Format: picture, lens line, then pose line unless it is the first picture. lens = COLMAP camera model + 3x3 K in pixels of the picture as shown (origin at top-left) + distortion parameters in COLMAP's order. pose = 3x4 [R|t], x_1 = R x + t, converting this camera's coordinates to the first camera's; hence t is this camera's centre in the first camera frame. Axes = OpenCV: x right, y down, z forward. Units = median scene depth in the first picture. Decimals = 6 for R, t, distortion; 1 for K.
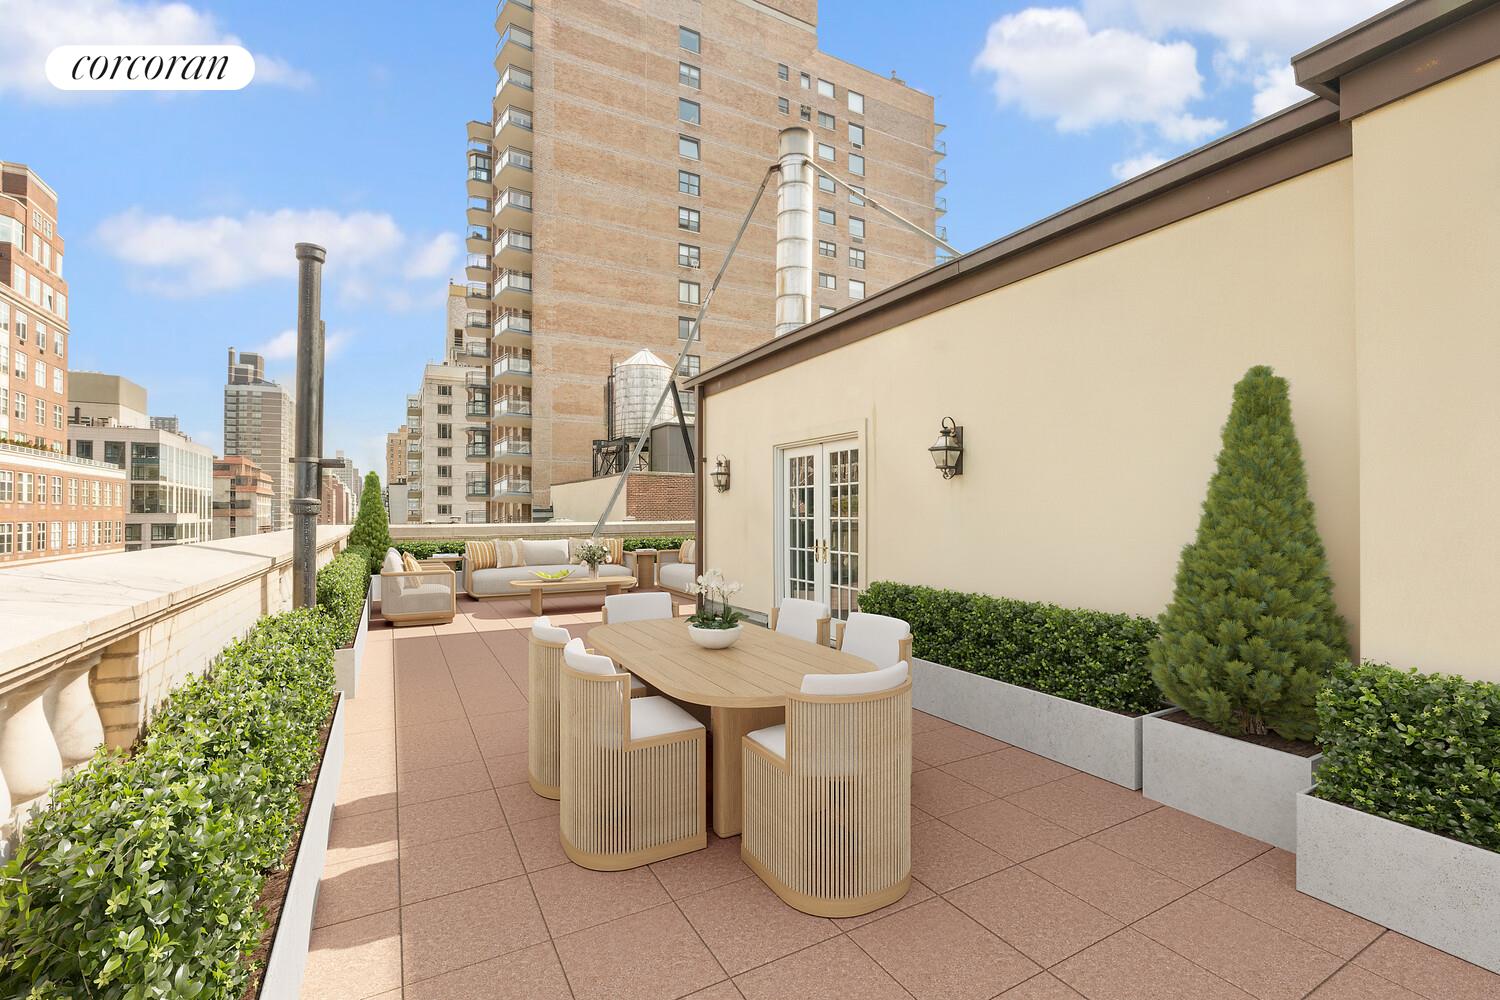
lens RADIAL K [[661.5, 0, 756.4], [0, 661.5, 493.4], [0, 0, 1]] dist [-0.000579, 0.000498]
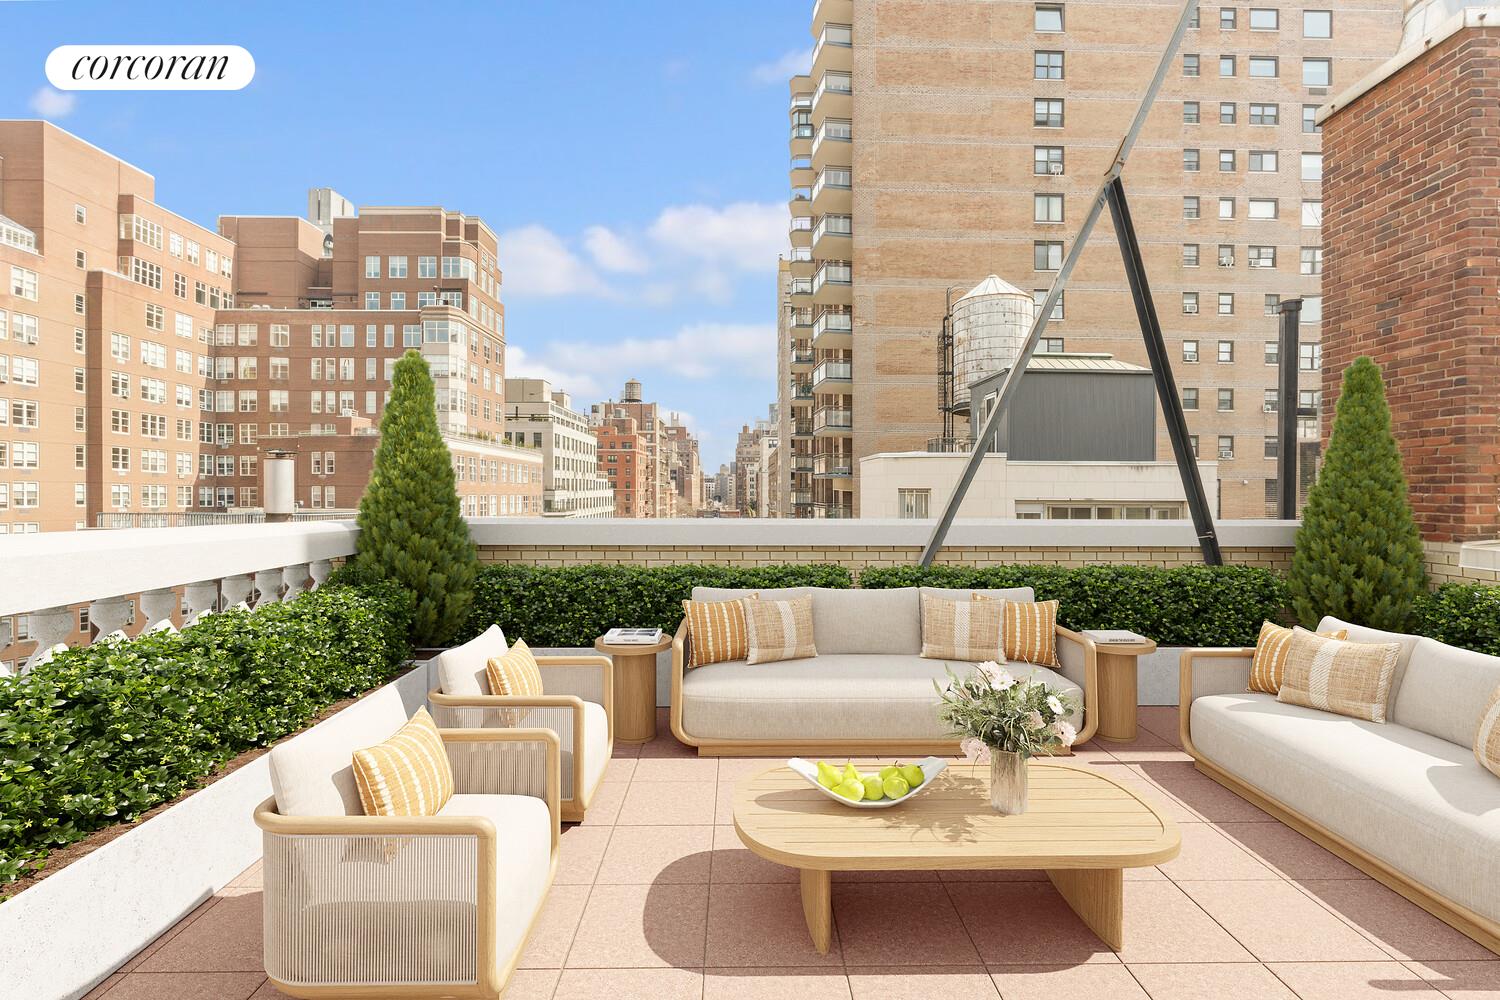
lens RADIAL K [[661.5, 0, 751.6], [0, 661.5, 484.7], [0, 0, 1]] dist [-0.000579, 0.000498]
pose [[0.879038, 0.002615, -0.476744, -0.040021], [0.005347, 0.999868, 0.015344, 0.004617], [0.476721, -0.016037, 0.878908, 0.162847]]
